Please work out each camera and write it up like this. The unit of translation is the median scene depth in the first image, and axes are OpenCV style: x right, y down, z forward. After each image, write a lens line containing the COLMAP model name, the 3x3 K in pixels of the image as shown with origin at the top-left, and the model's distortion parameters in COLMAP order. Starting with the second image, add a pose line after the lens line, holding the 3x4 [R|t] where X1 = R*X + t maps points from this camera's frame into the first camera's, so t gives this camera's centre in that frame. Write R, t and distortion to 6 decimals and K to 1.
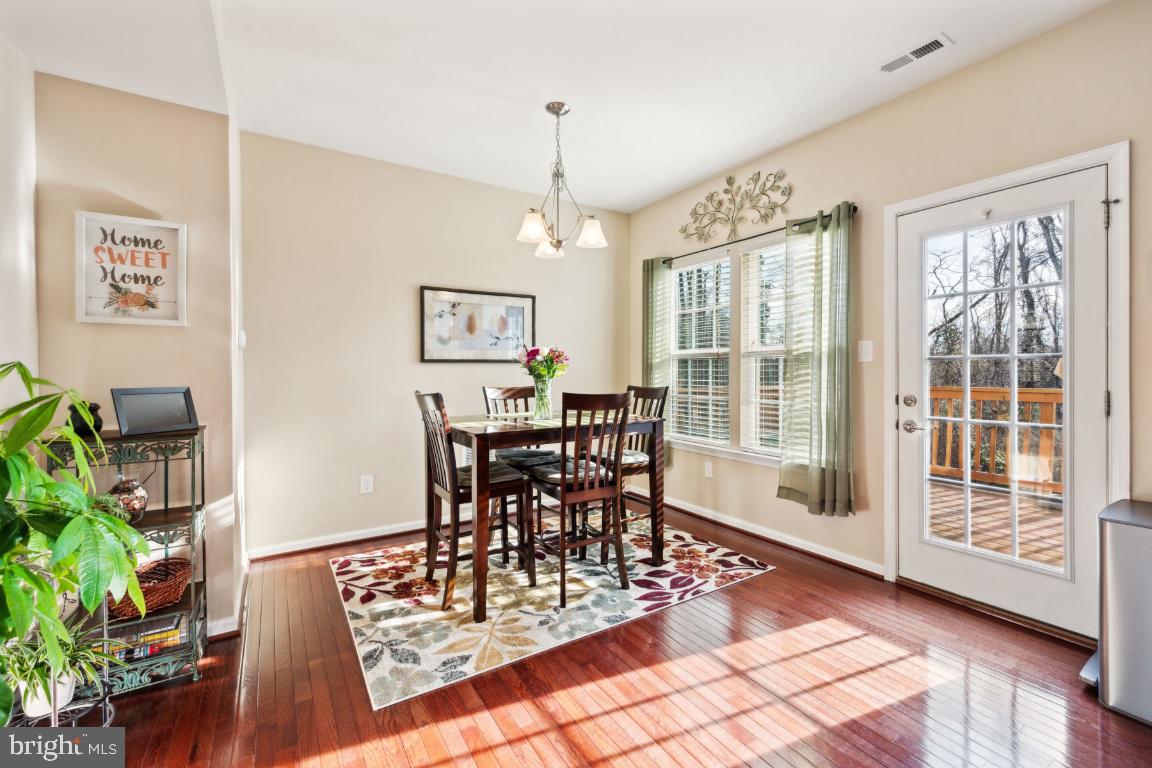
lens RADIAL K [[479.3, 0, 589.6], [0, 479.3, 374.7], [0, 0, 1]] dist [0.006205, -0.000822]
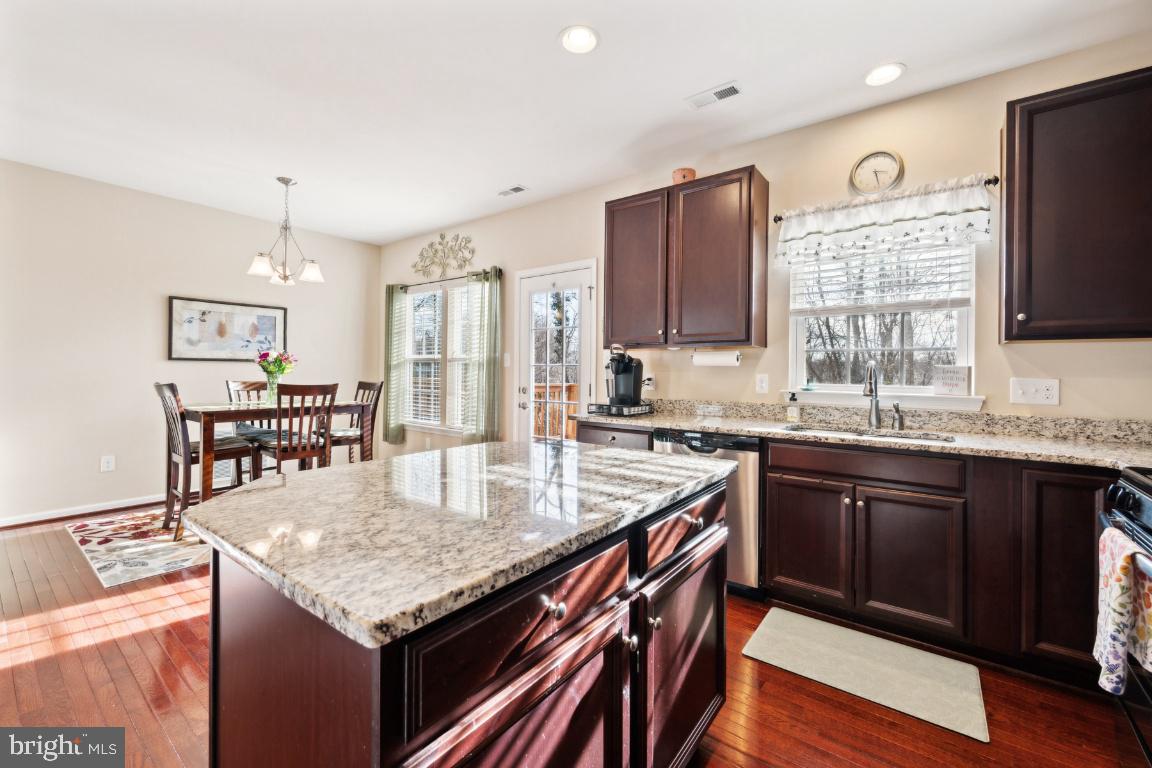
lens RADIAL K [[467.5, 0, 581.6], [0, 467.5, 374.3], [0, 0, 1]] dist [-0.004826, 0.000782]
pose [[0.941400, 0.013527, 0.337021, 0.276320], [-0.011811, 0.999905, -0.007141, 0.006704], [-0.337086, 0.002742, 0.941470, -0.532343]]
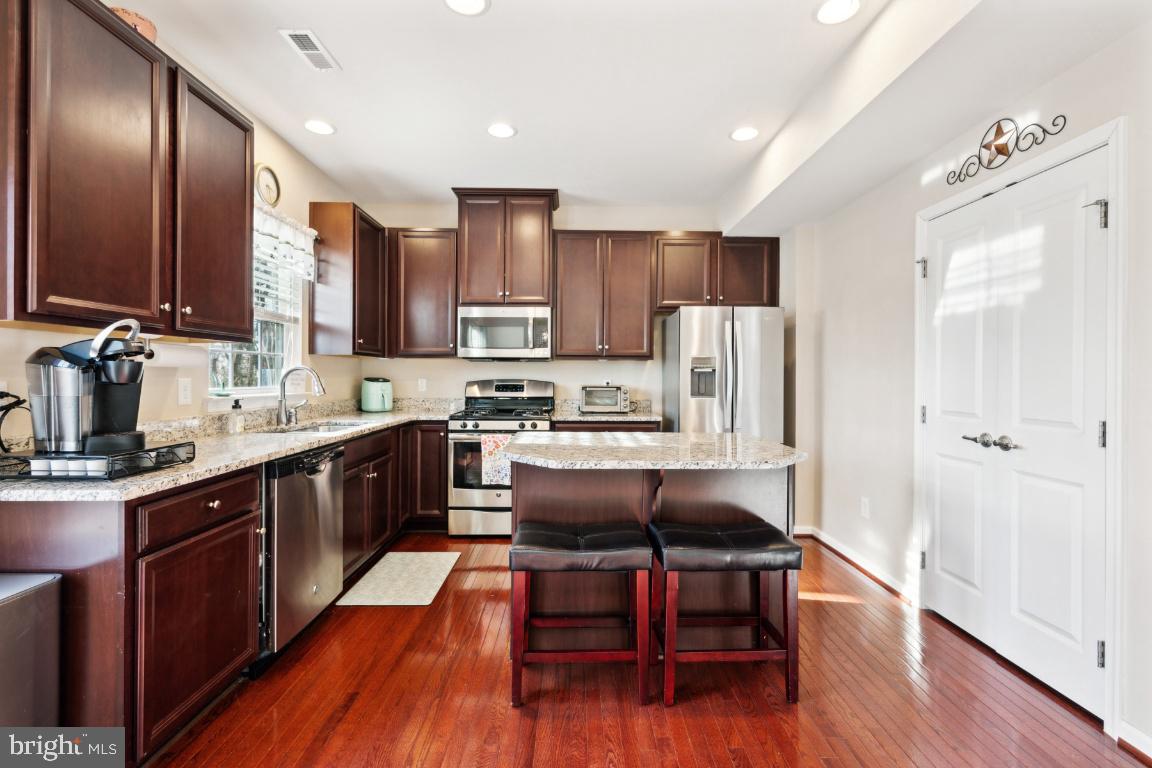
lens RADIAL K [[502.8, 0, 576.4], [0, 502.8, 376.1], [0, 0, 1]] dist [0.006215, -0.000172]
pose [[-0.835254, 0.001243, 0.549863, 0.009921], [0.006306, 0.999953, 0.007319, -0.011730], [-0.549828, 0.009580, -0.835223, 0.647331]]
